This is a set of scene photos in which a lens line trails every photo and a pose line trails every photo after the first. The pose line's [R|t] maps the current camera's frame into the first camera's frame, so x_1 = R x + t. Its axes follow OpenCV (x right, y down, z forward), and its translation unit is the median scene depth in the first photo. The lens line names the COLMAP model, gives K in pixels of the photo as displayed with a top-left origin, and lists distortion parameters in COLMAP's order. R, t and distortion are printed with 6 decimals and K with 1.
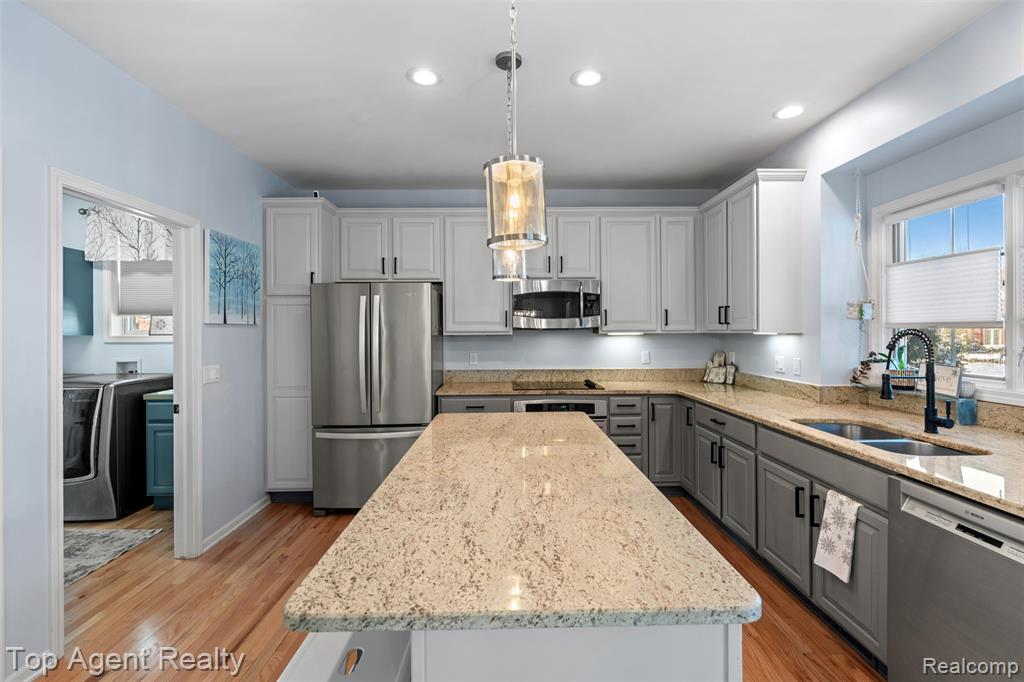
lens RADIAL K [[452.3, 0, 510.9], [0, 452.3, 331.8], [0, 0, 1]] dist [-0.000714, -0.000468]
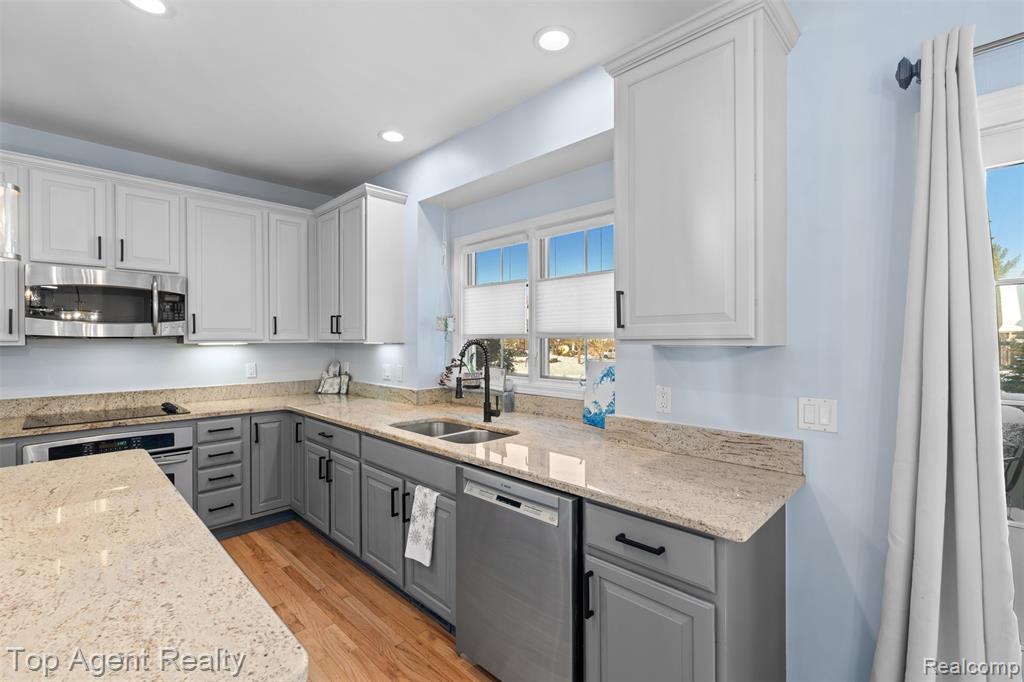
lens RADIAL K [[450.7, 0, 512.0], [0, 450.7, 341.0], [0, 0, 1]] dist [-0.002156, -0.000008]
pose [[0.712368, 0.000988, 0.701806, 0.059879], [-0.000510, 0.999999, -0.000890, -0.000513], [-0.701806, 0.000276, 0.712368, 0.034361]]
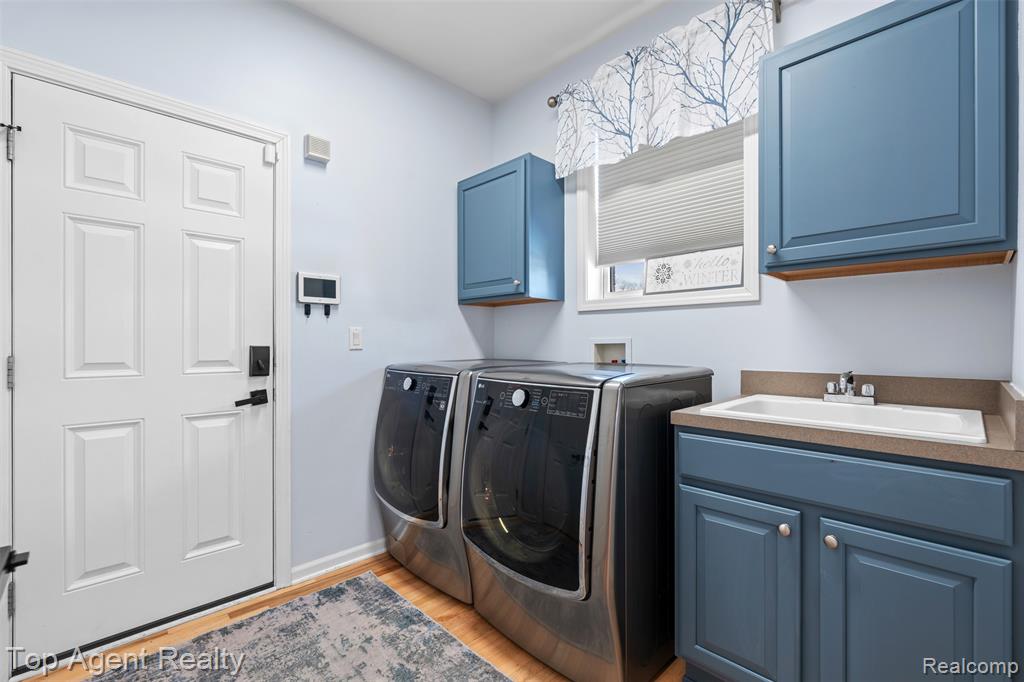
lens RADIAL K [[450.7, 0, 512.0], [0, 450.7, 341.0], [0, 0, 1]] dist [-0.002156, -0.000008]
pose [[0.688154, 0.001953, -0.725562, -0.594232], [-0.002182, 0.999997, 0.000622, 0.071901], [0.725561, 0.001155, 0.688156, 0.590701]]
